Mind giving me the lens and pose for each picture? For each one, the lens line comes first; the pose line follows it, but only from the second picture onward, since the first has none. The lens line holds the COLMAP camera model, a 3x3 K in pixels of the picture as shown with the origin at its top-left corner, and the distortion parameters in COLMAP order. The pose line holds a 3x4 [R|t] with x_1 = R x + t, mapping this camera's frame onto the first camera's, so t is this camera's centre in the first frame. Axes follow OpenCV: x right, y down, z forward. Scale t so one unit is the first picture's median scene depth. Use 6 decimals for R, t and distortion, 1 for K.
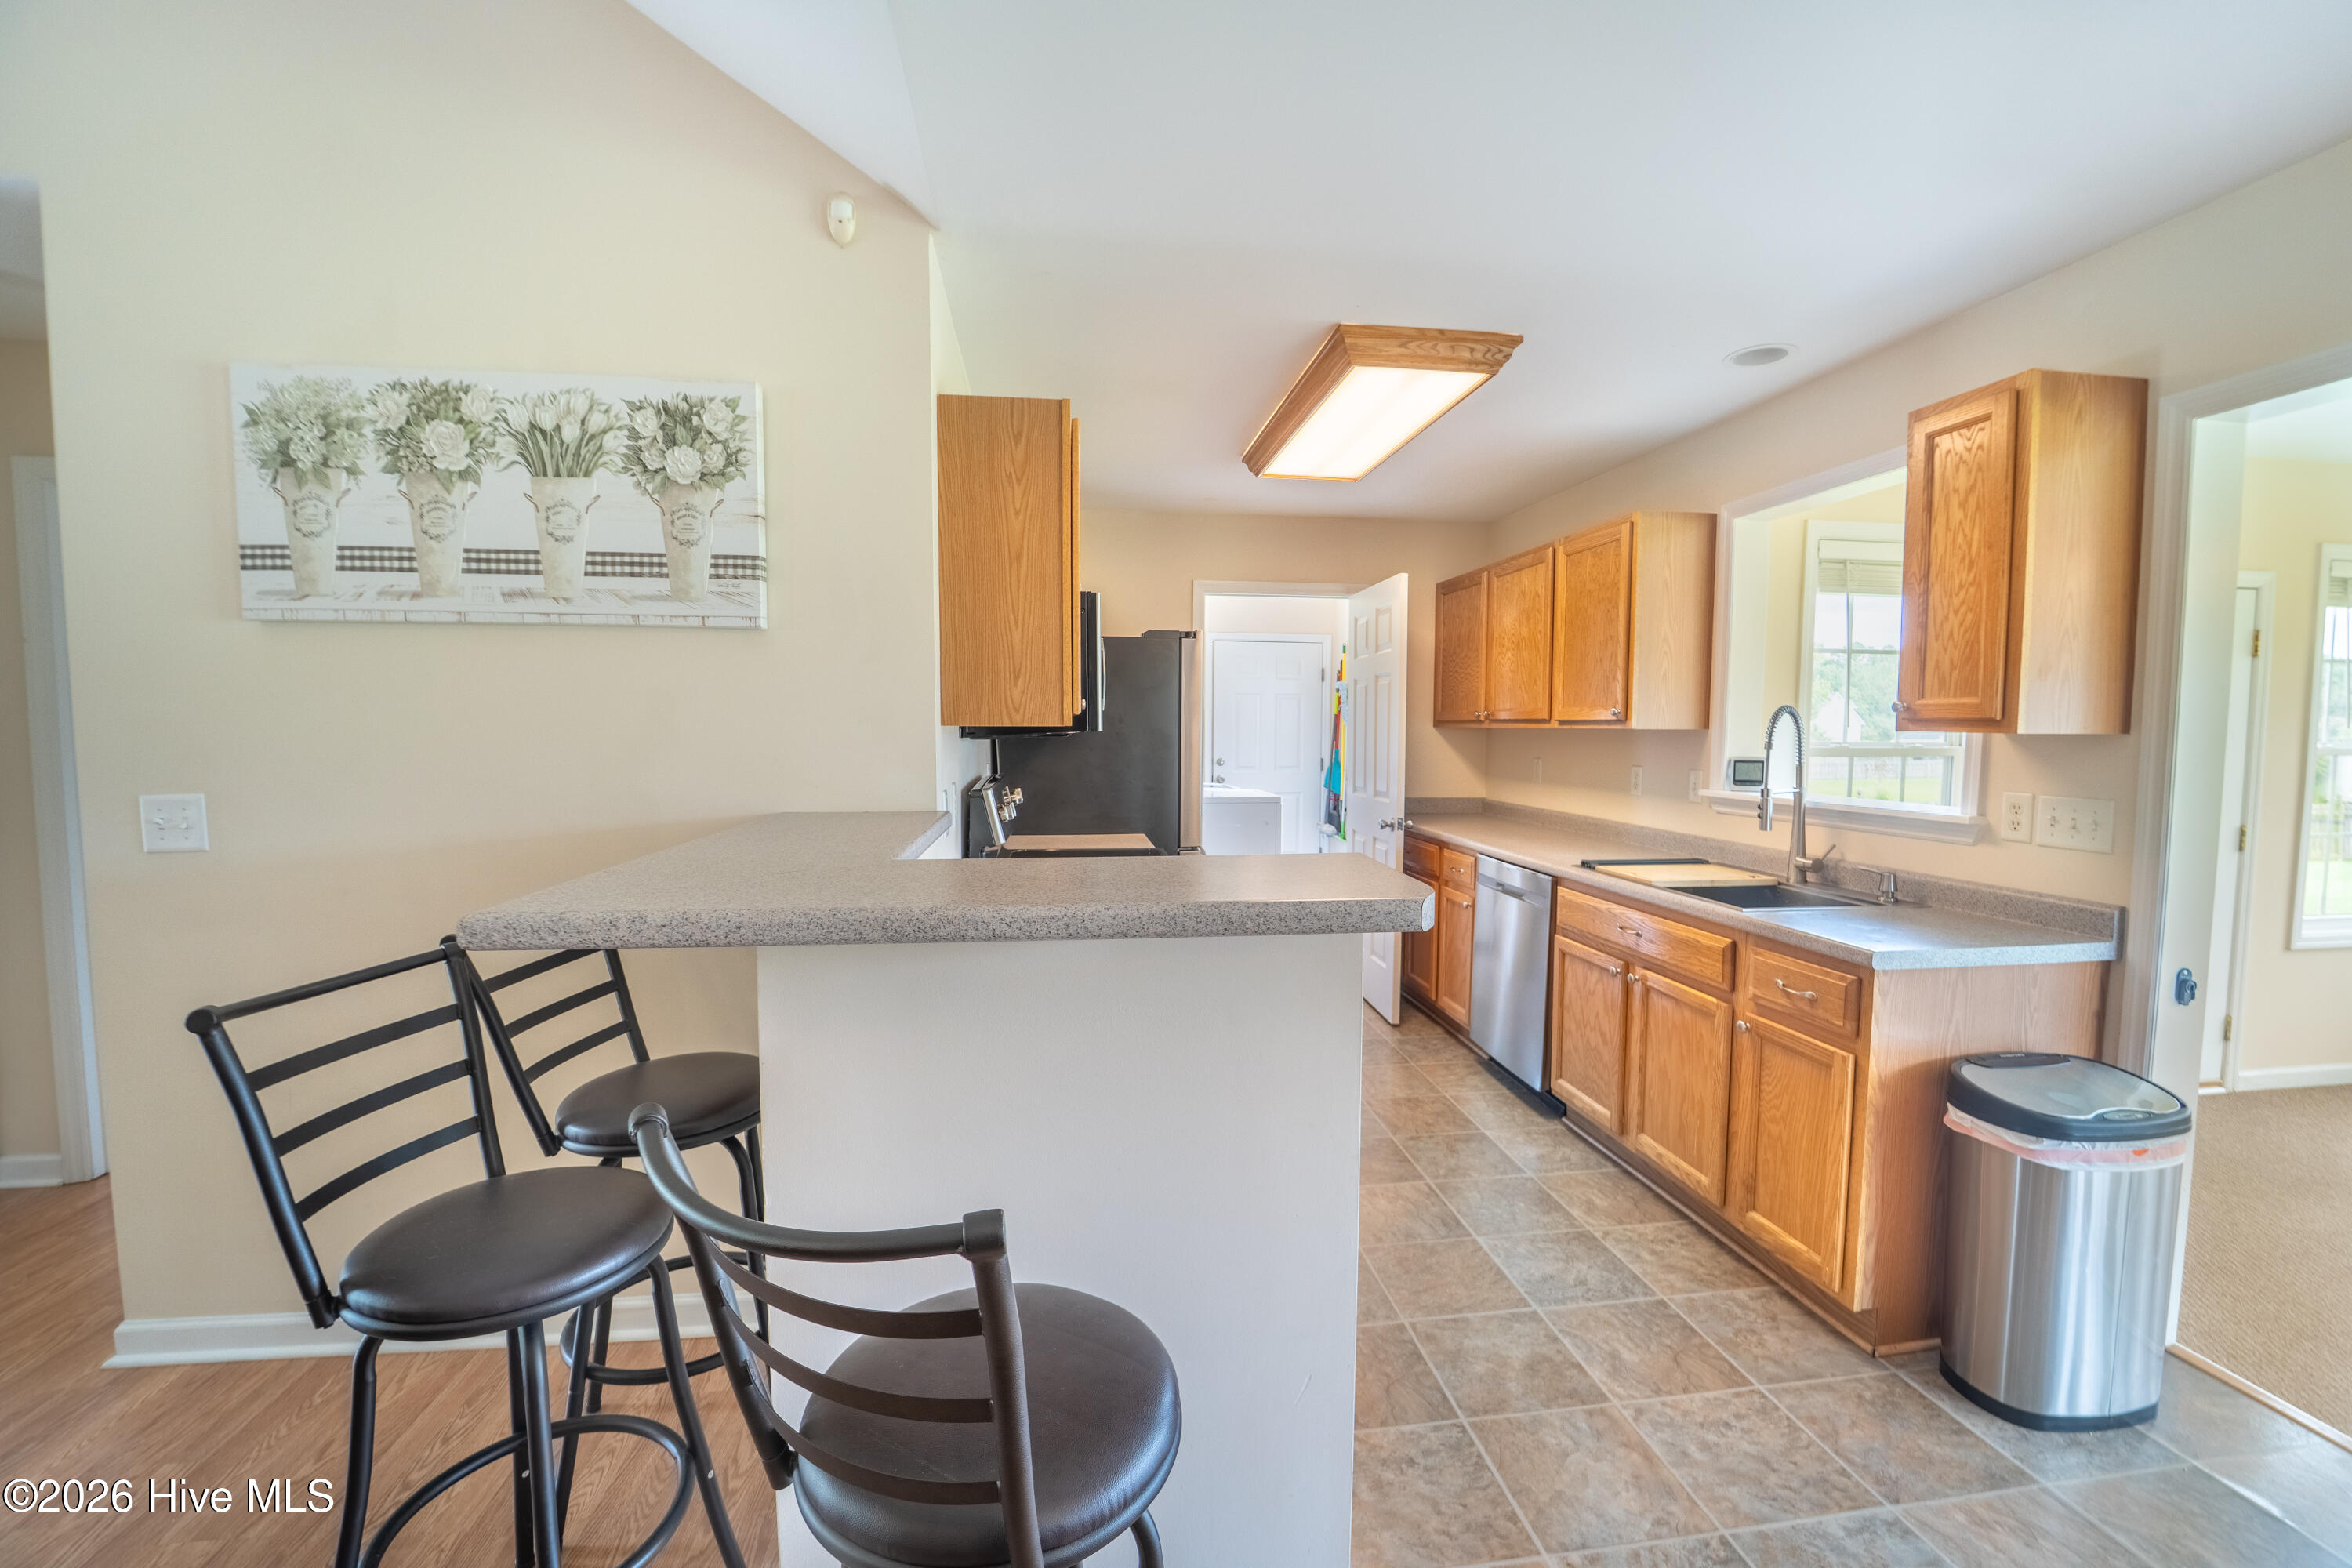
lens RADIAL K [[969.5, 0, 1187.5], [0, 969.5, 786.1], [0, 0, 1]] dist [-0.000204, -0.000040]
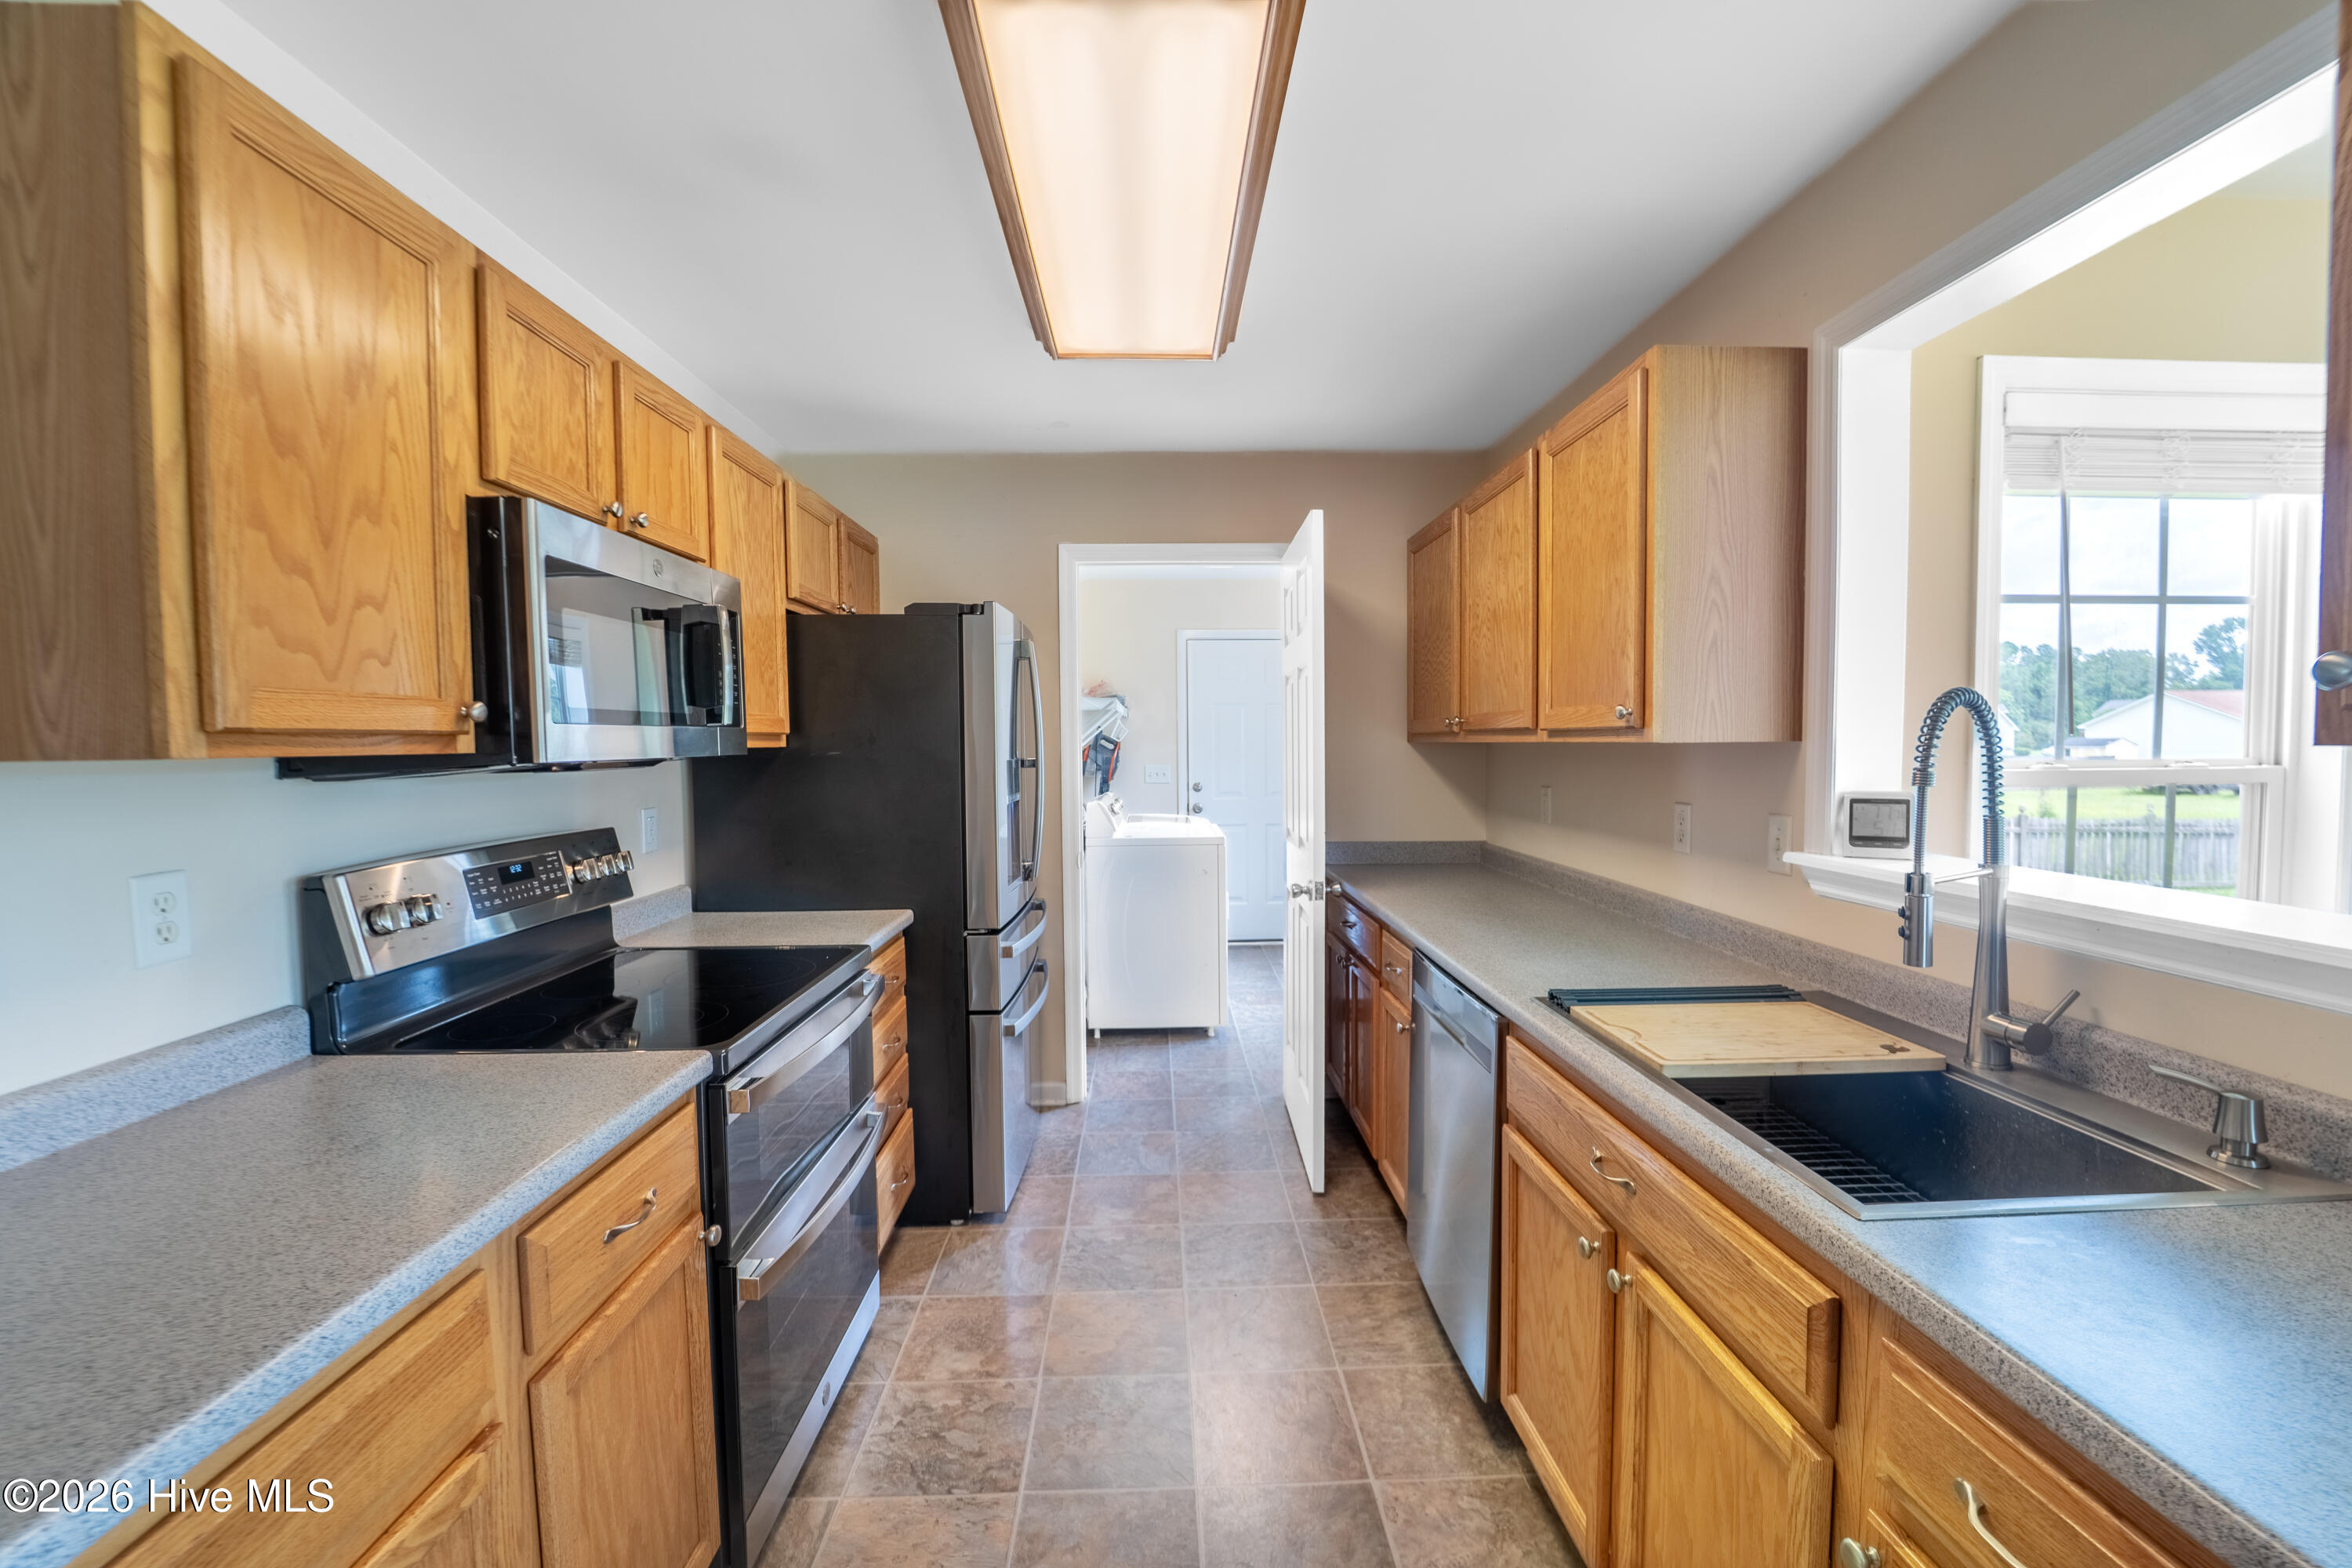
lens RADIAL K [[972.7, 0, 1176.3], [0, 972.7, 787.3], [0, 0, 1]] dist [-0.019191, -0.000131]
pose [[0.993876, -0.008497, -0.110177, 0.250905], [0.006666, 0.999834, -0.016978, -0.026447], [0.110303, 0.016139, 0.993767, 0.427308]]
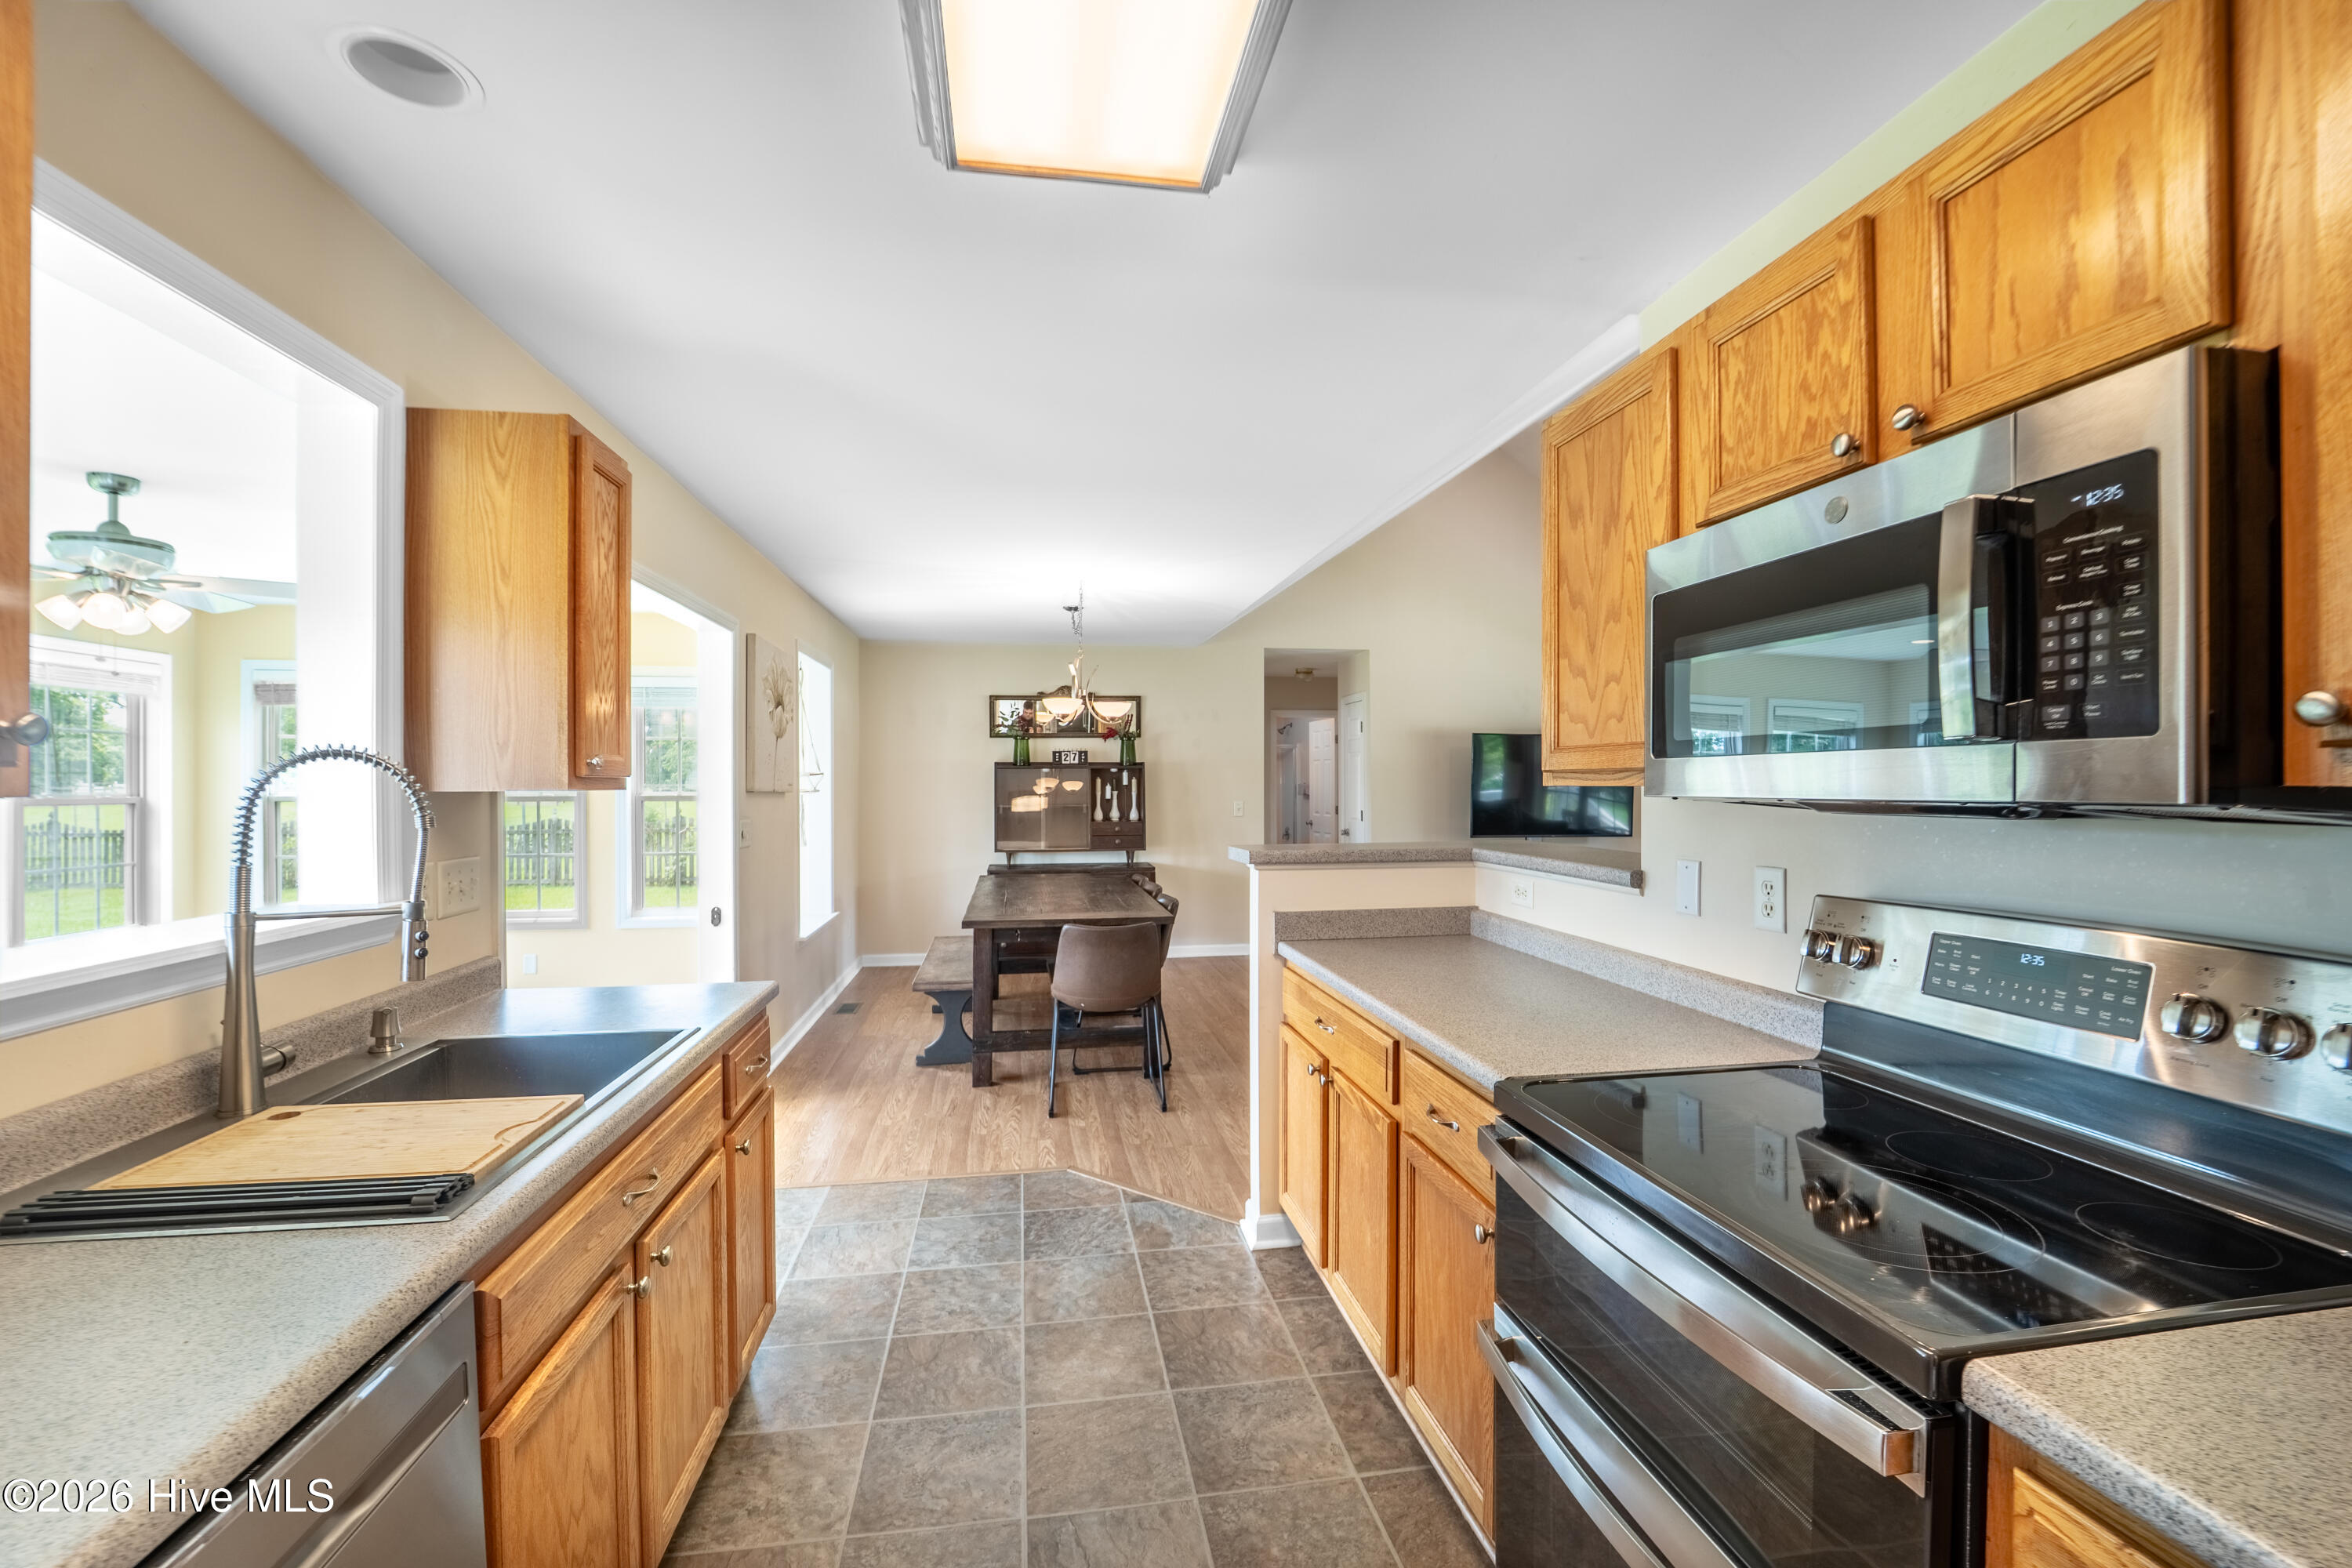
lens RADIAL K [[972.7, 0, 1176.3], [0, 972.7, 787.3], [0, 0, 1]] dist [-0.019191, -0.000131]
pose [[-0.999811, -0.002265, -0.019317, 0.155008], [-0.003620, 0.997511, 0.070417, -0.081686], [0.019109, 0.070474, -0.997331, 1.263469]]
